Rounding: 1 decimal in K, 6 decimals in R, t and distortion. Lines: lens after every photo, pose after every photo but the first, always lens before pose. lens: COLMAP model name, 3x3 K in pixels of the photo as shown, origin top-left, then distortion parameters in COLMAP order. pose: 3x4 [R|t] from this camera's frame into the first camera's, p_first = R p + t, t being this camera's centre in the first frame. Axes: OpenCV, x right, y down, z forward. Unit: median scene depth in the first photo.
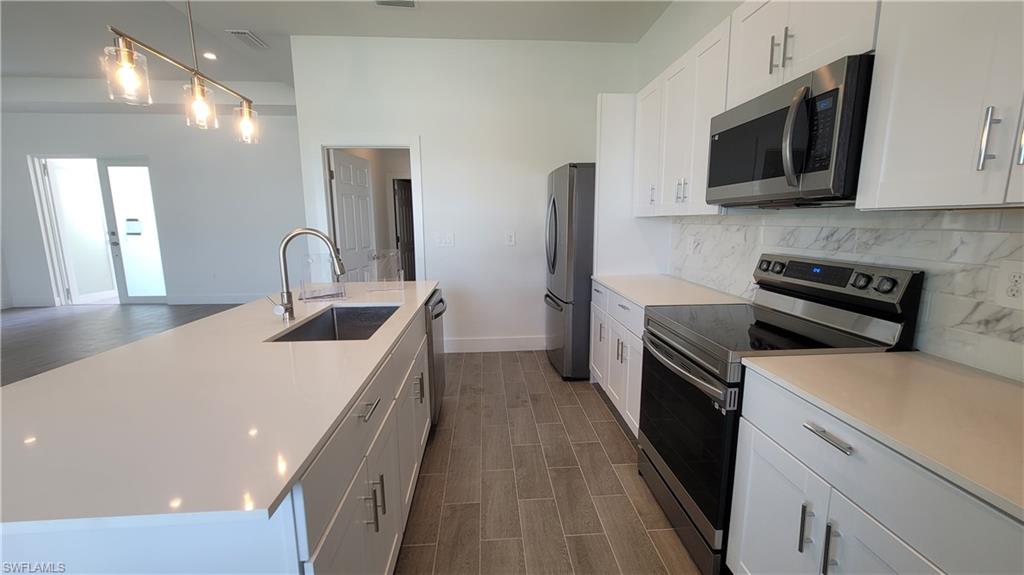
lens RADIAL K [[417.6, 0, 513.7], [0, 417.6, 291.5], [0, 0, 1]] dist [-0.003762, 0.001576]
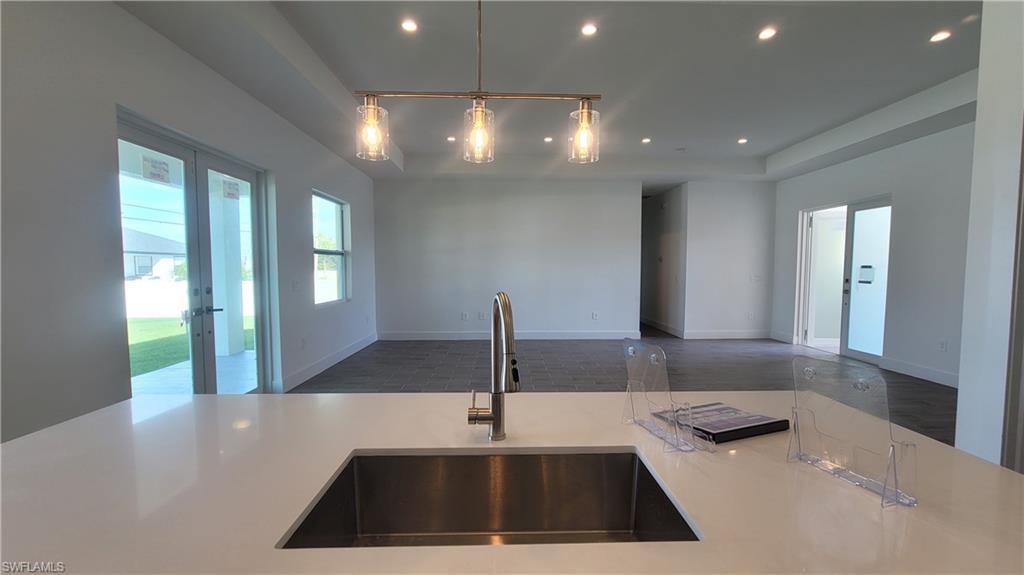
lens RADIAL K [[417.6, 0, 511.7], [0, 417.6, 293.2], [0, 0, 1]] dist [-0.003762, 0.001576]
pose [[-0.039747, 0.064956, -0.997096, 0.019479], [-0.167746, 0.983289, 0.070744, -0.050592], [0.985029, 0.170070, -0.028187, 0.277870]]
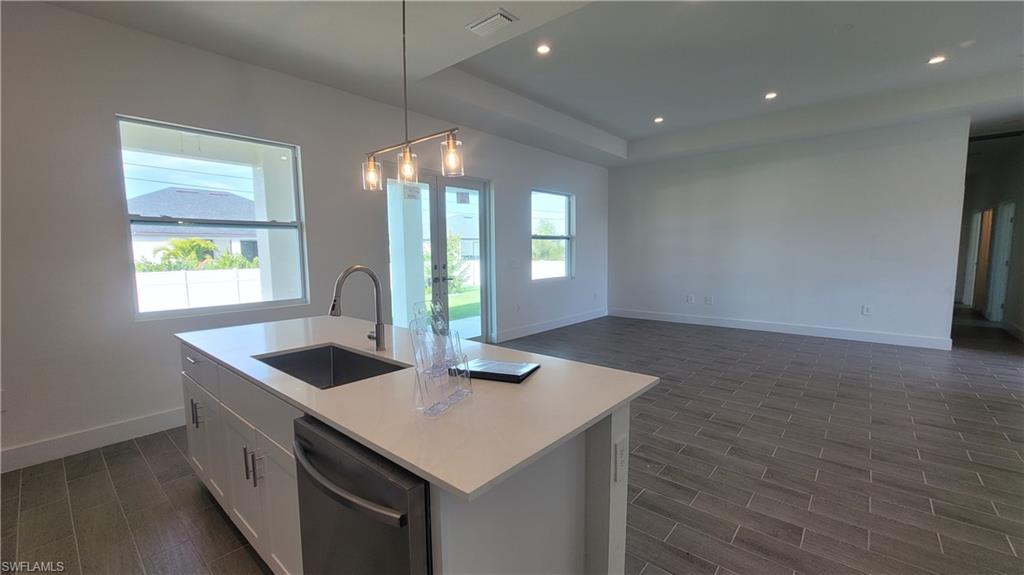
lens RADIAL K [[417.6, 0, 512.0], [0, 417.6, 293.6], [0, 0, 1]] dist [-0.003762, 0.001576]
pose [[-0.698110, 0.085518, -0.710865, -0.041953], [-0.106798, 0.969297, 0.221489, -0.164081], [0.707981, 0.230543, -0.667543, 0.938472]]
